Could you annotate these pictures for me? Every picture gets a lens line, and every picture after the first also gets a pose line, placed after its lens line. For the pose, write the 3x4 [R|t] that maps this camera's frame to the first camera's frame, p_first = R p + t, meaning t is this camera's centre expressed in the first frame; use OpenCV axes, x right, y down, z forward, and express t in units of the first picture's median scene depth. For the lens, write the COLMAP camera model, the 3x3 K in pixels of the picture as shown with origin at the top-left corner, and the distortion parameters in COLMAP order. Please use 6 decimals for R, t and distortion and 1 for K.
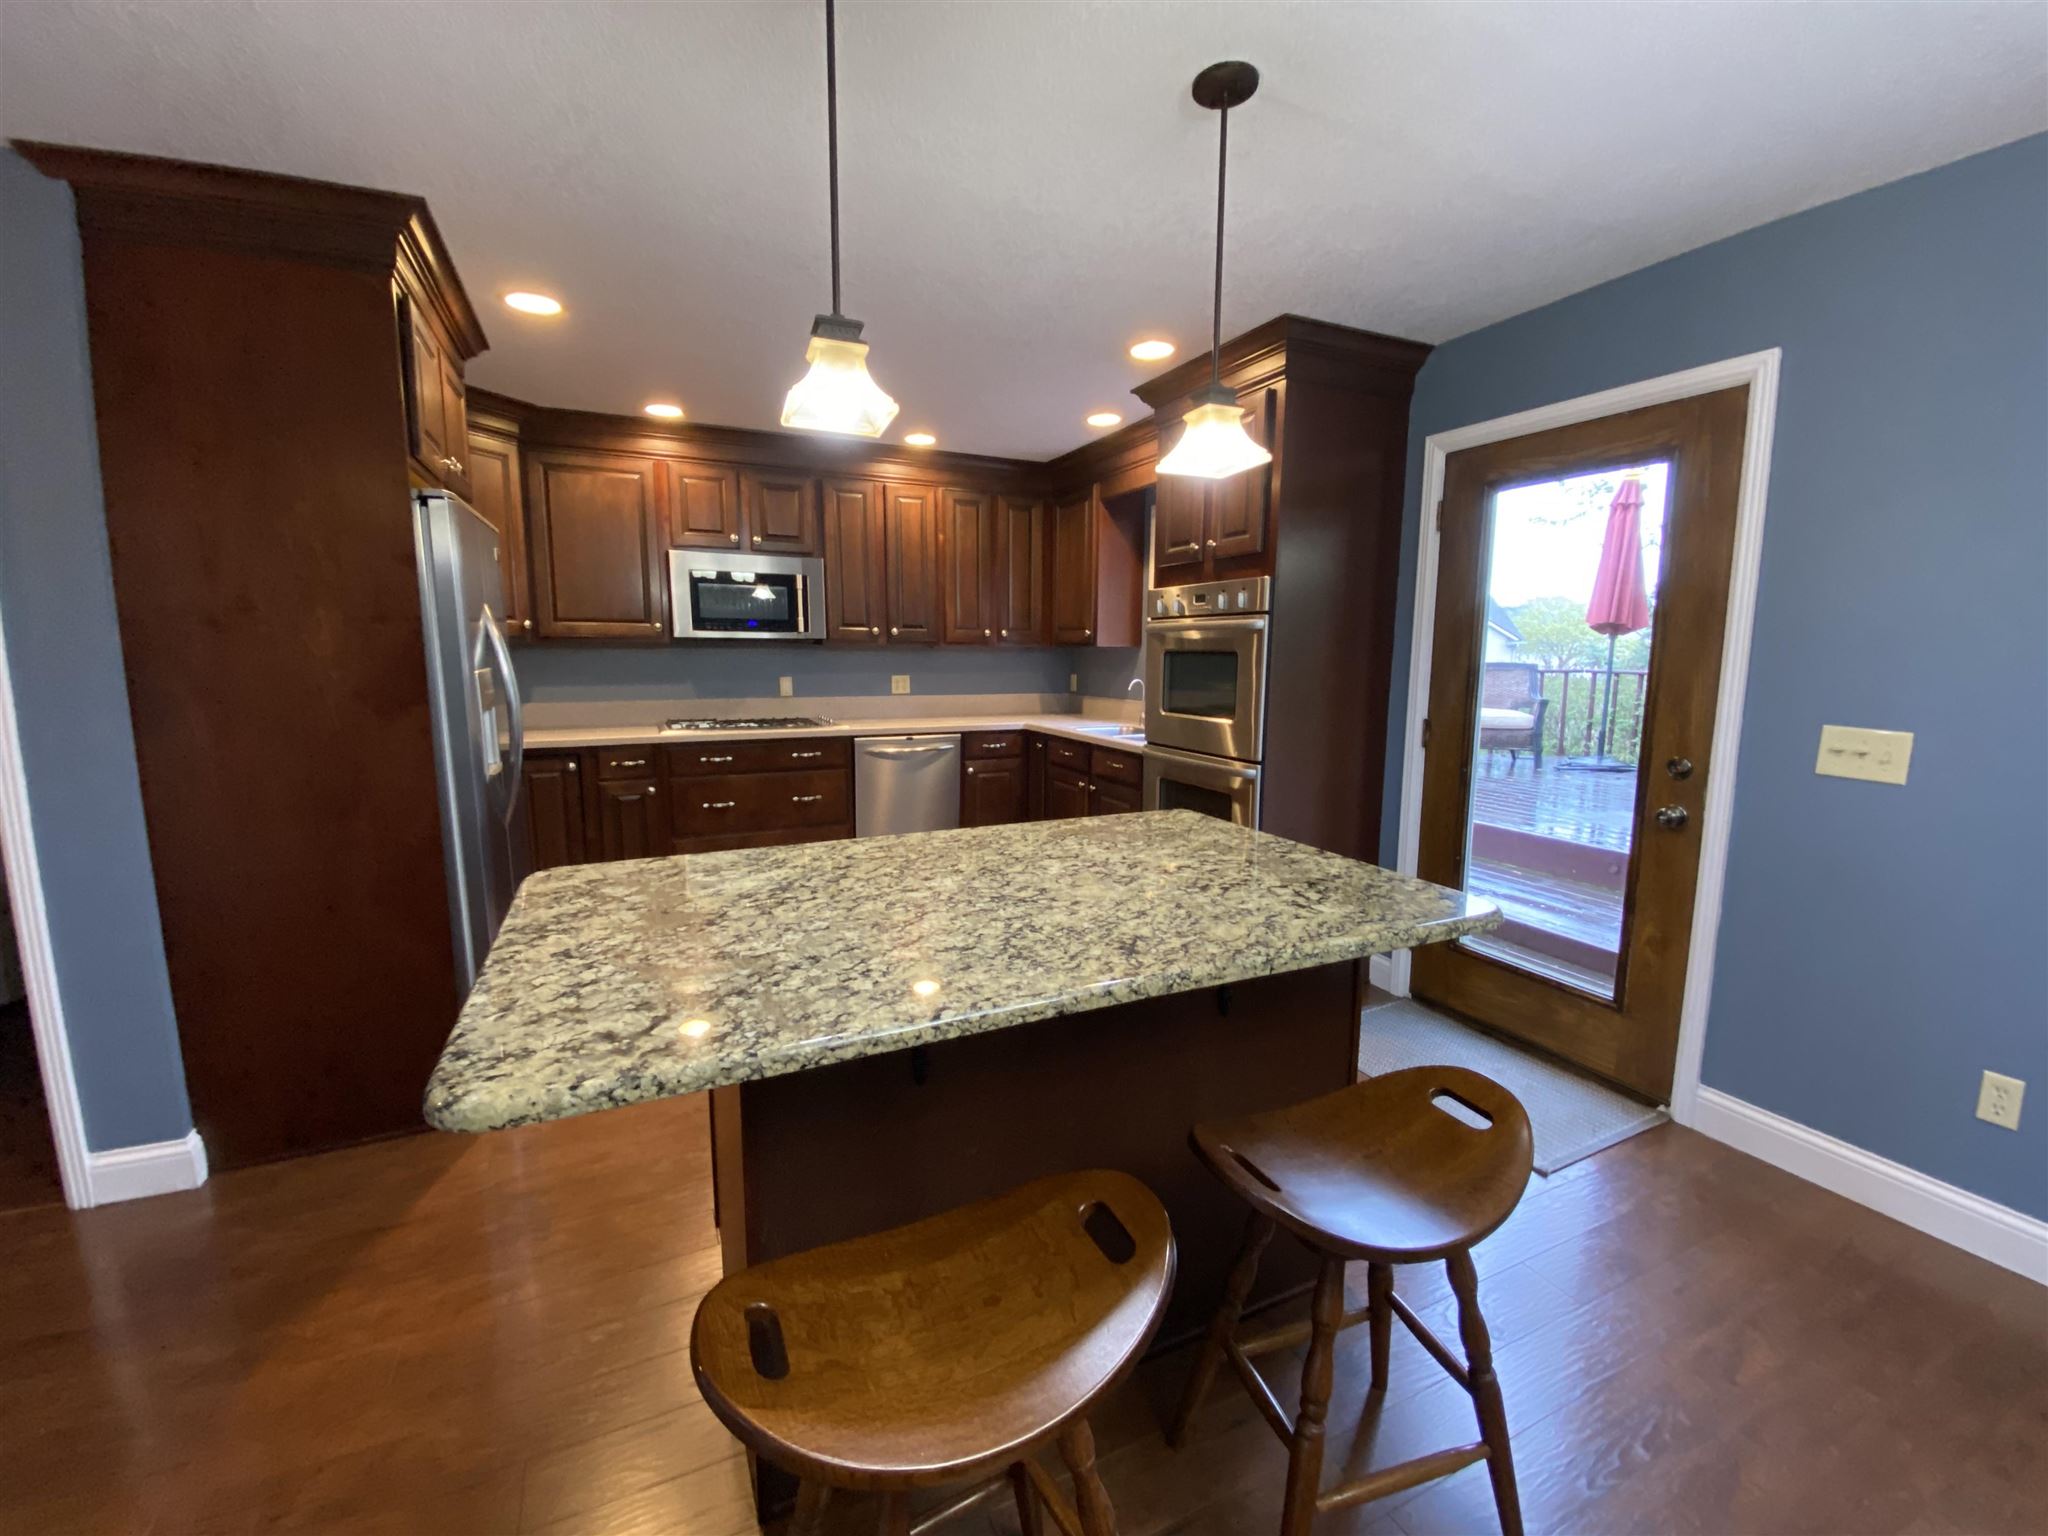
lens RADIAL K [[832.8, 0, 1024.0], [0, 832.8, 760.5], [0, 0, 1]] dist [0.081591, -0.051568]
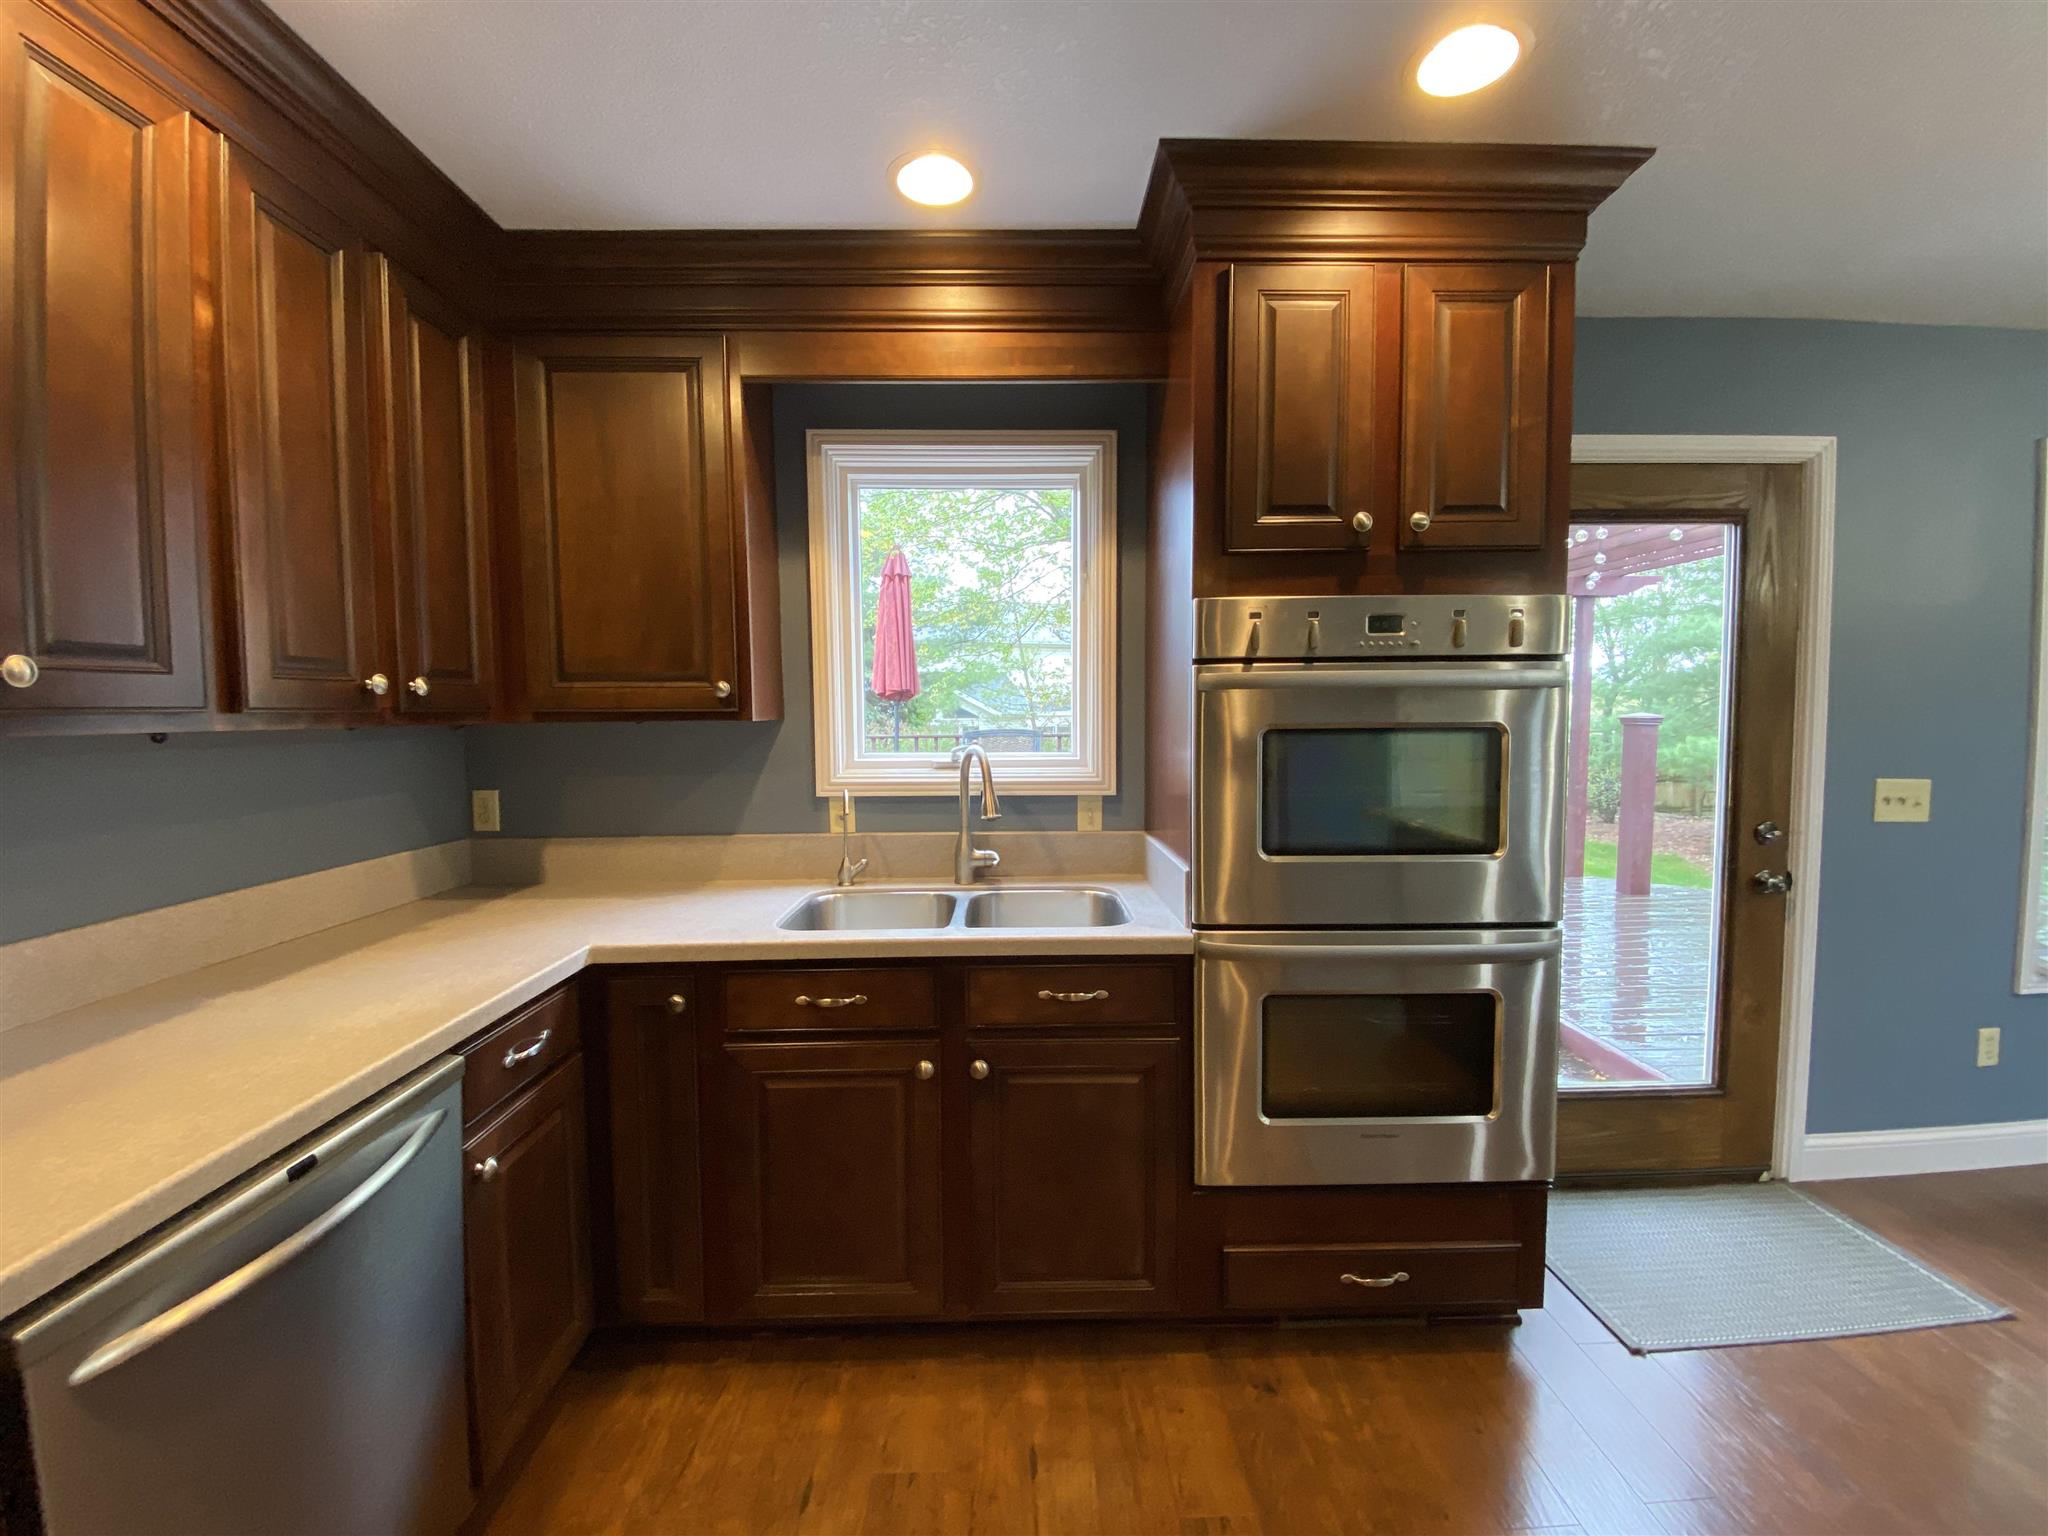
lens RADIAL K [[835.2, 0, 1022.3], [0, 835.2, 759.8], [0, 0, 1]] dist [0.001434, -0.011762]
pose [[0.414786, -0.064489, 0.907631, -0.260335], [0.134770, 0.990838, 0.008811, -0.113439], [-0.899883, 0.118667, 0.419677, 0.778237]]
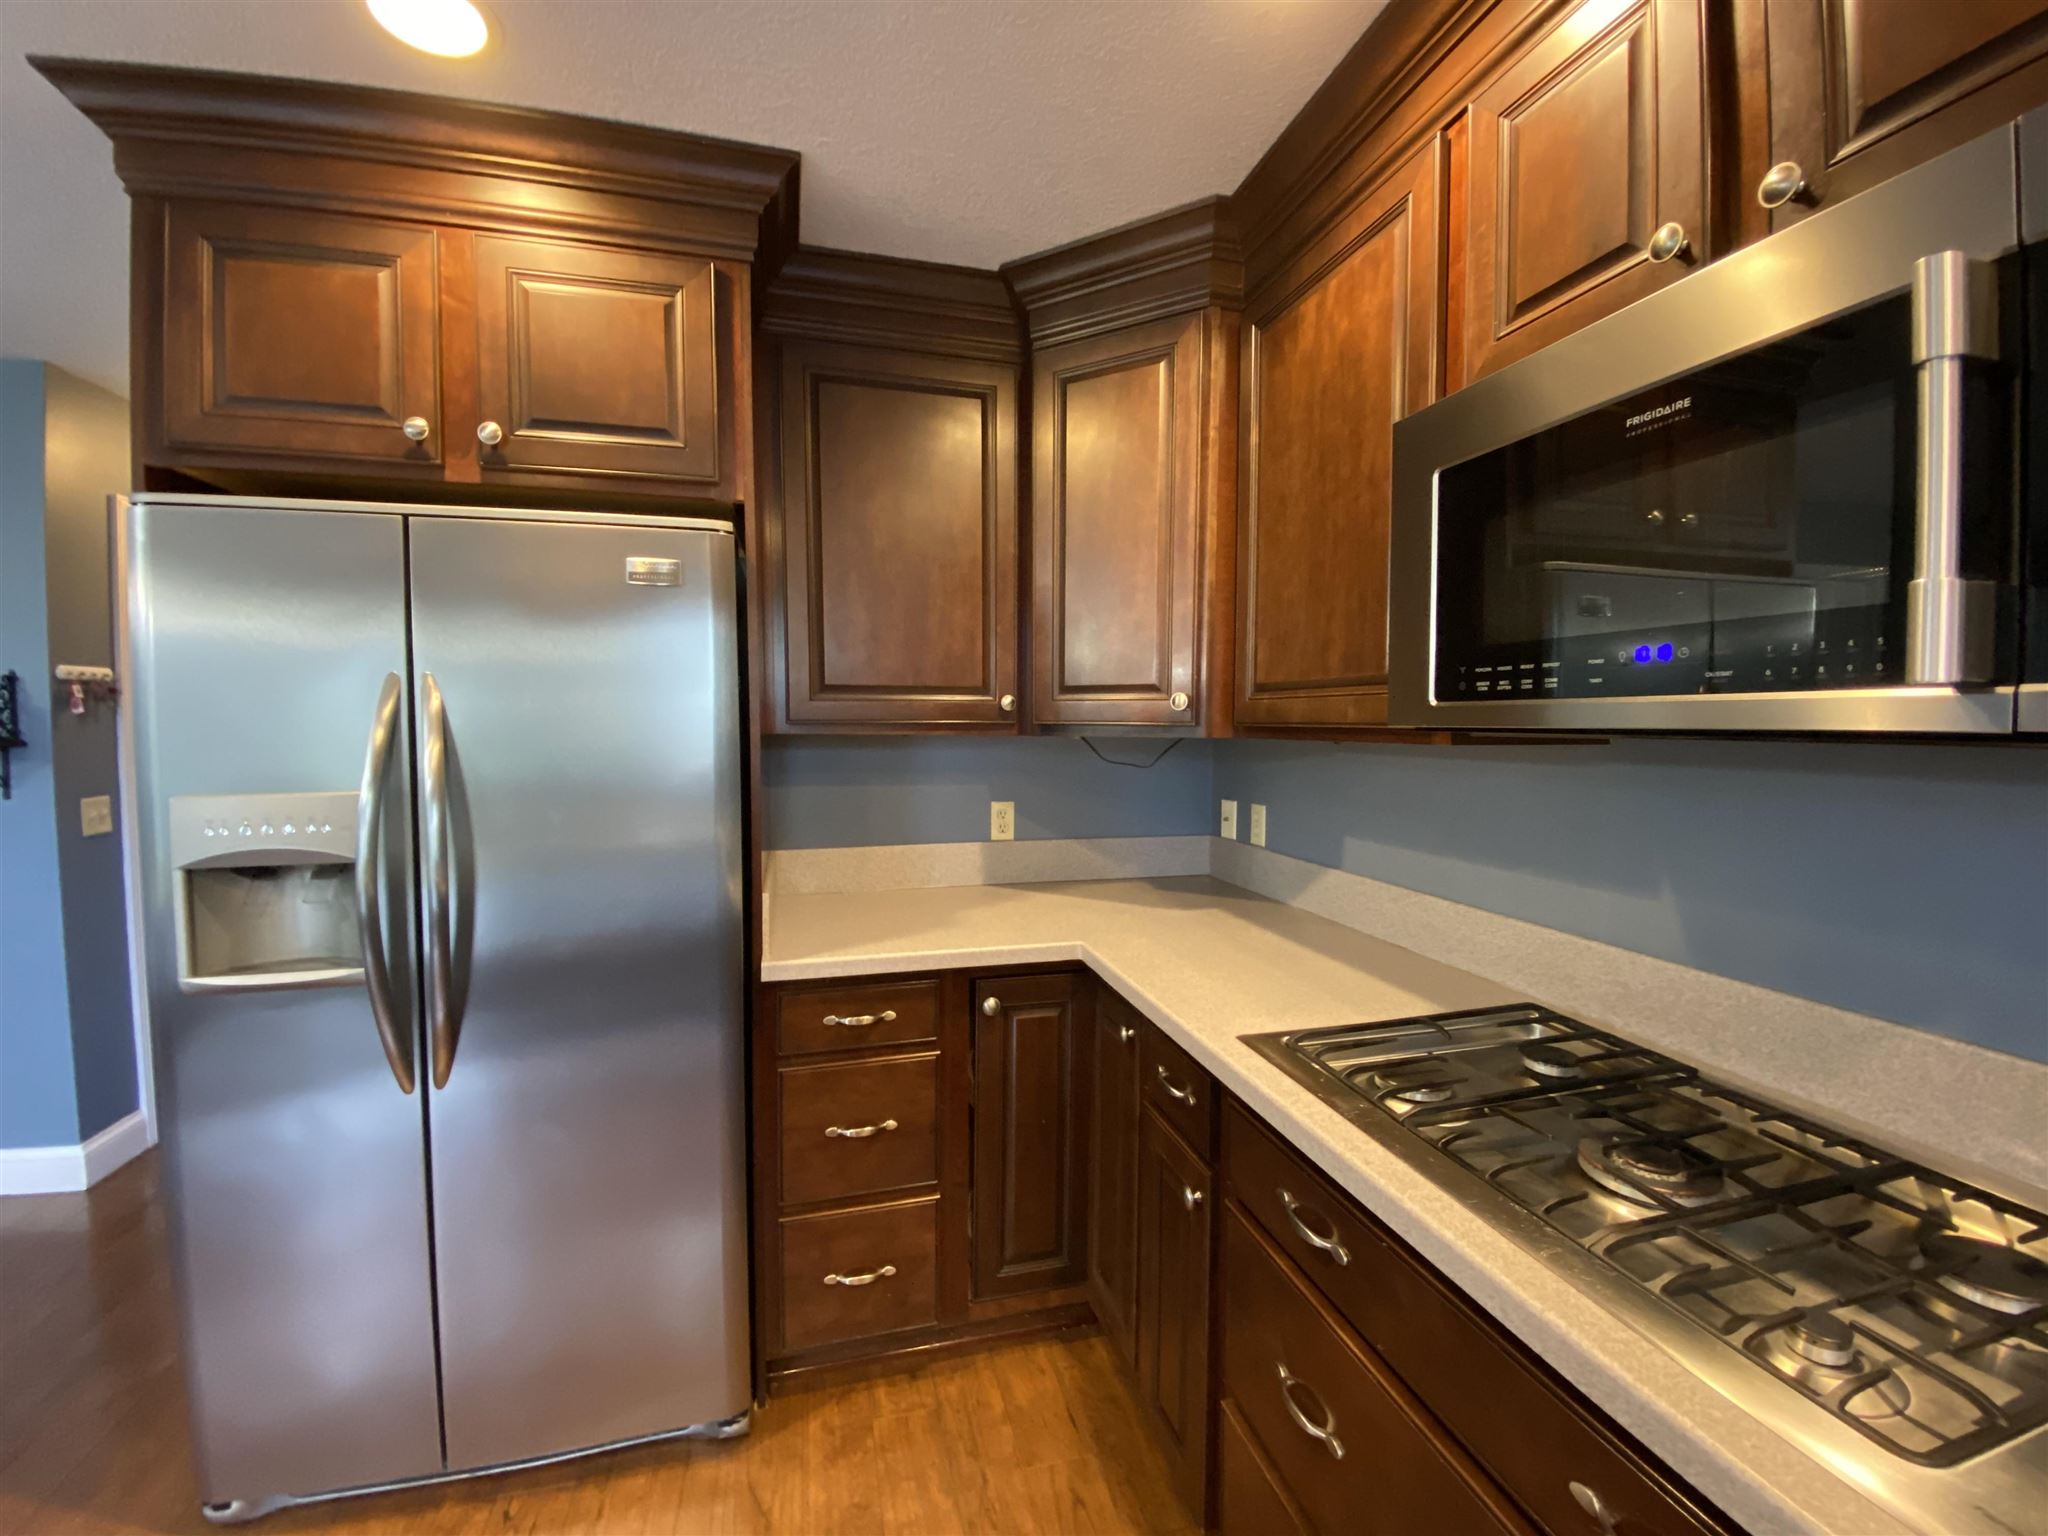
lens RADIAL K [[827.6, 0, 1024.0], [0, 827.6, 759.6], [0, 0, 1]] dist [0.034281, -0.025243]
pose [[-0.177514, 0.041322, -0.983250, -0.115476], [-0.138229, 0.988166, 0.066484, -0.135438], [0.974362, 0.147716, -0.169701, 0.917706]]
